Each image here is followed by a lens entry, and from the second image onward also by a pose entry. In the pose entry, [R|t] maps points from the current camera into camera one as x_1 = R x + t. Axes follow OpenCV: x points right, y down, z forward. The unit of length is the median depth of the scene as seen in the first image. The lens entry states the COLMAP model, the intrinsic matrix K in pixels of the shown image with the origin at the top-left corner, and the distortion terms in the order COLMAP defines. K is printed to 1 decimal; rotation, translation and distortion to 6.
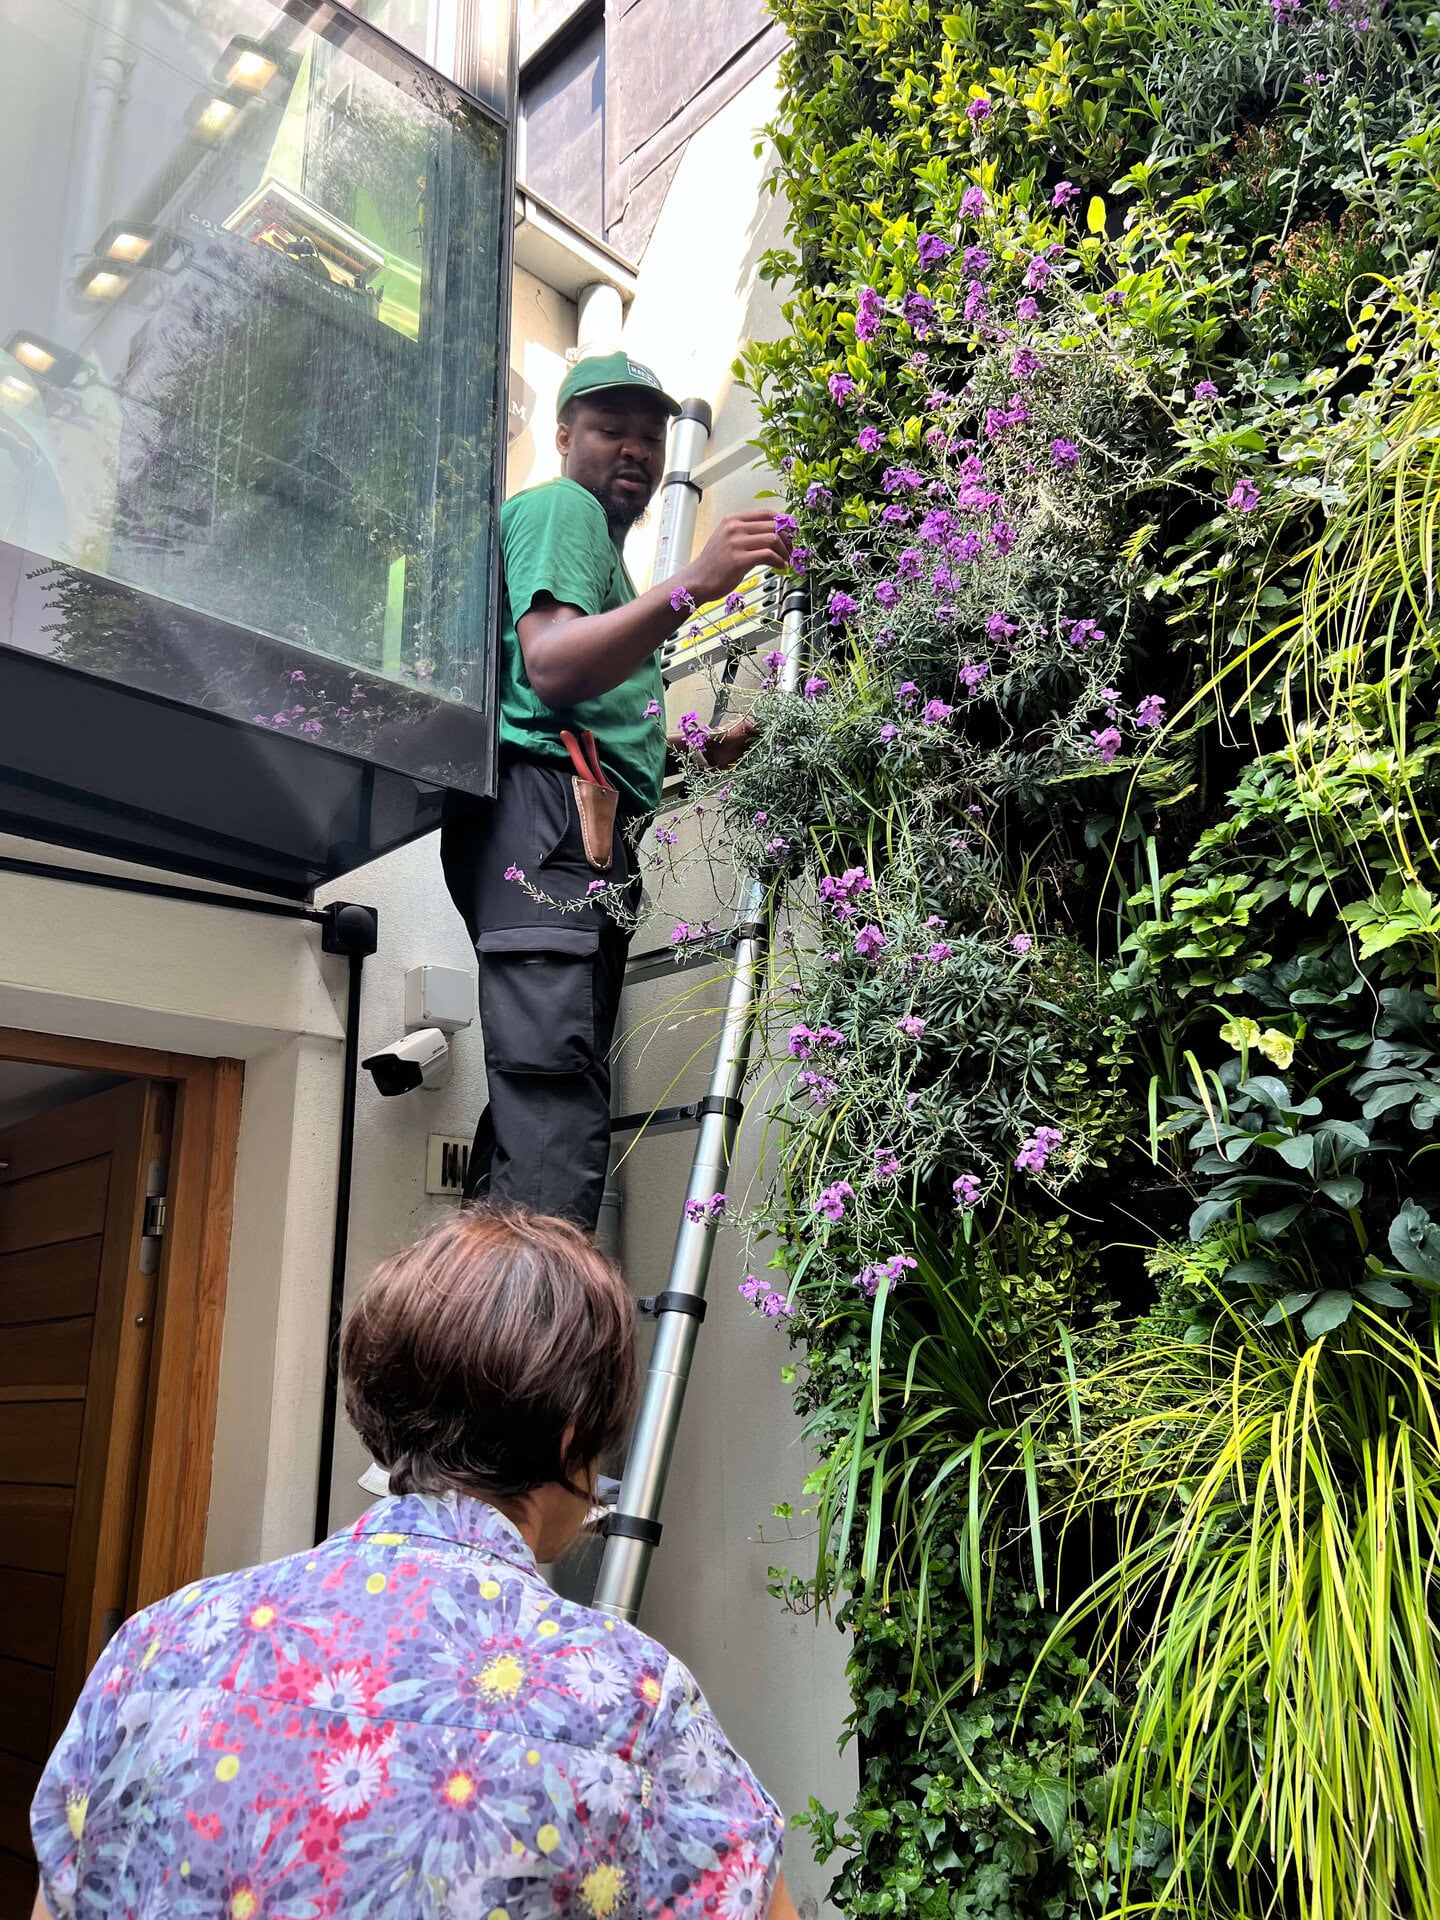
lens RADIAL K [[1497.3, 0, 723.0], [0, 1497.3, 965.9], [0, 0, 1]] dist [0.054592, -0.062265]
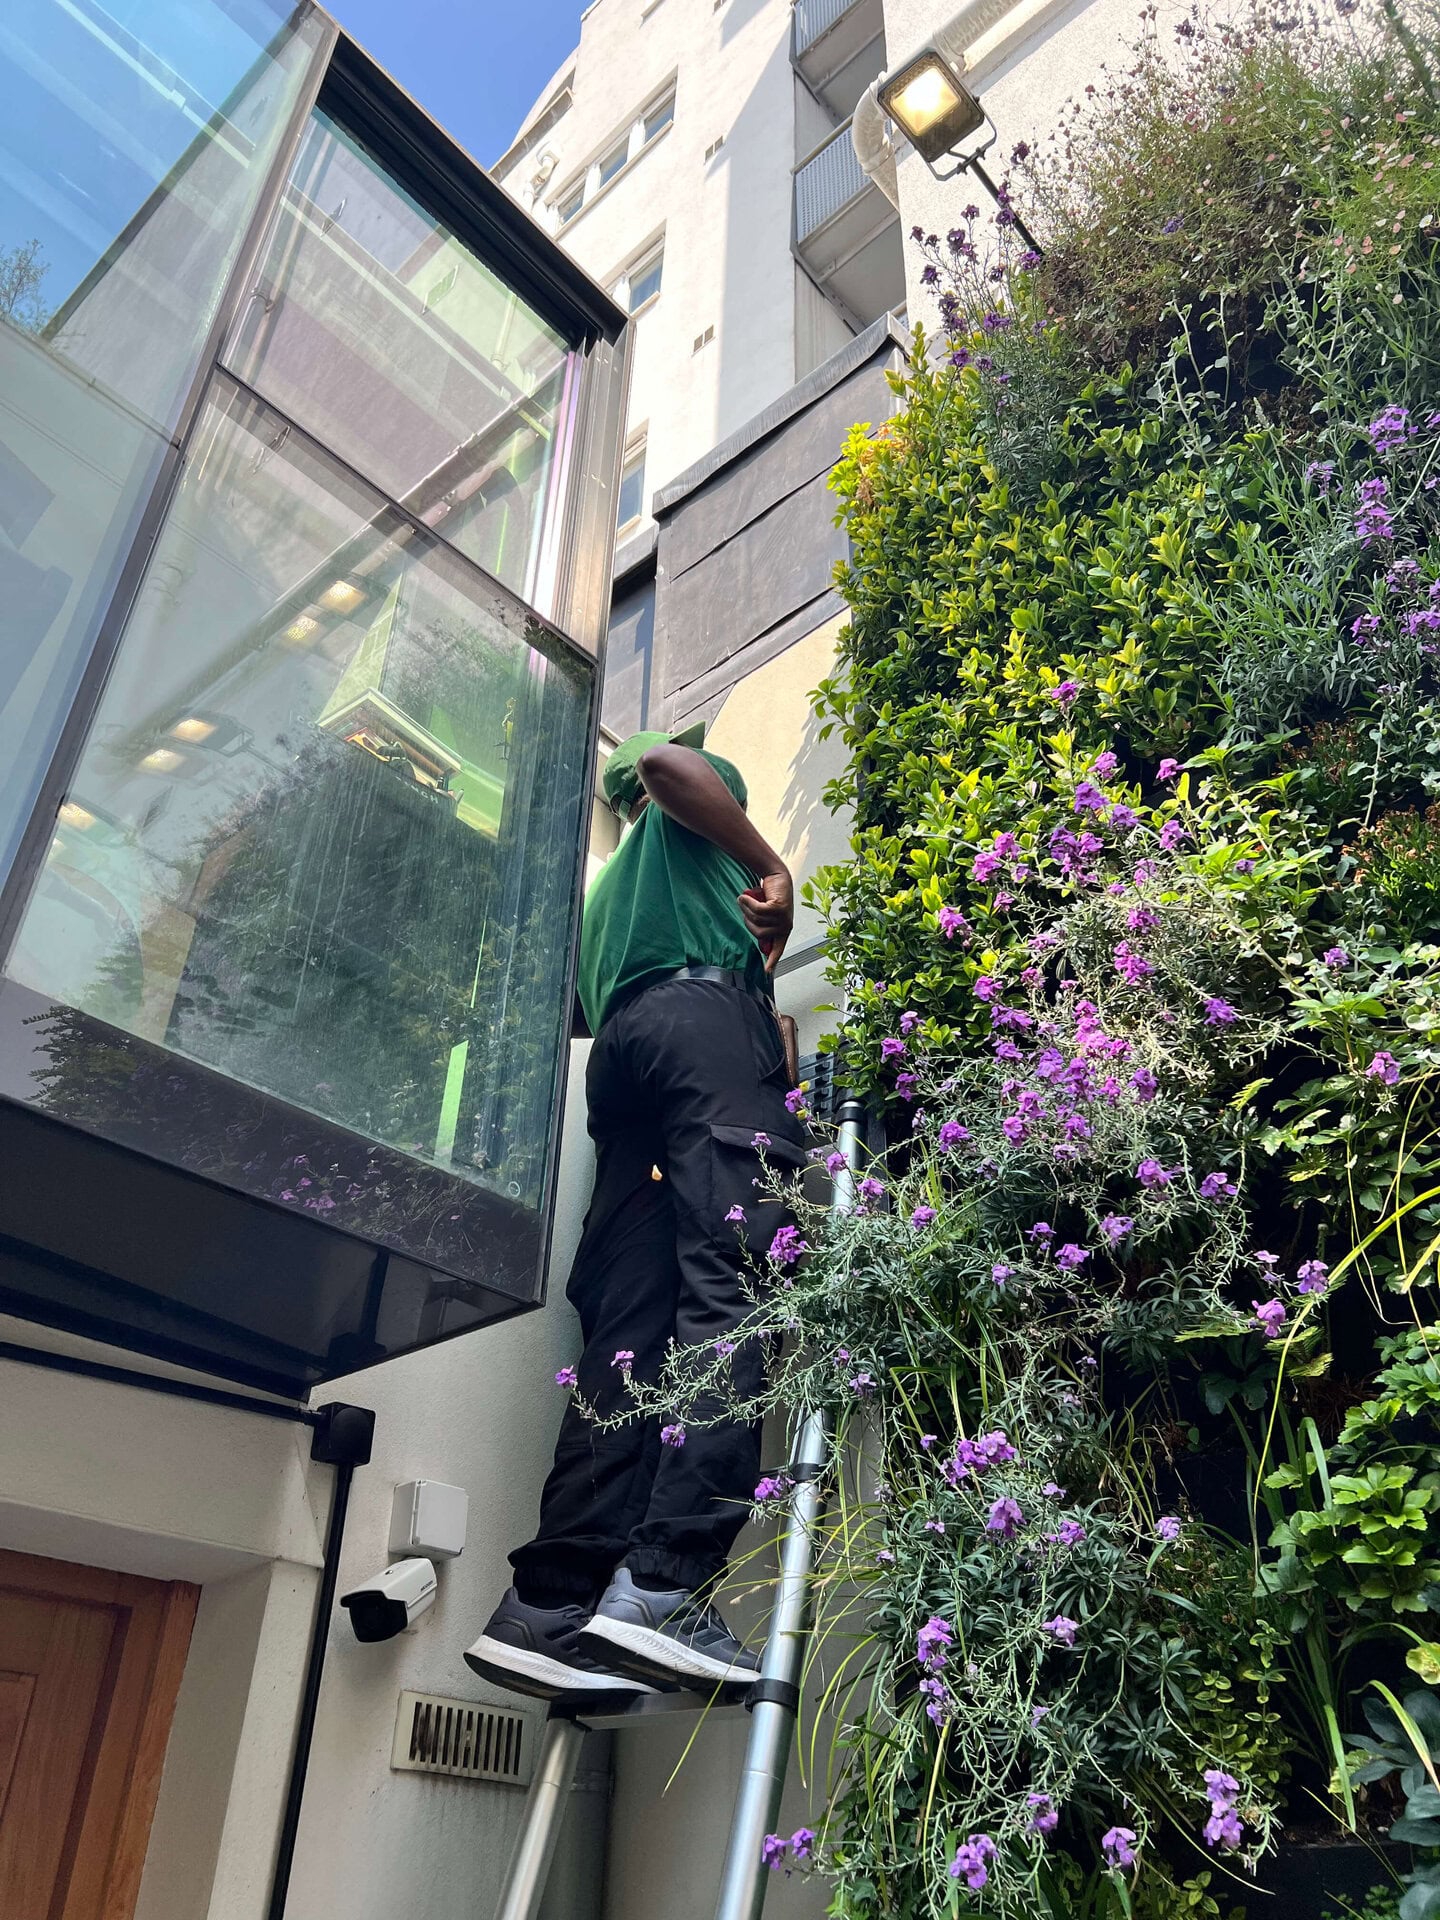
lens RADIAL K [[1497.3, 0, 723.0], [0, 1497.3, 965.9], [0, 0, 1]] dist [0.054592, -0.062265]
pose [[0.996602, 0.073559, 0.037066, -0.104006], [-0.058714, 0.950003, -0.306671, -0.037173], [-0.057771, 0.303452, 0.951094, 0.058236]]
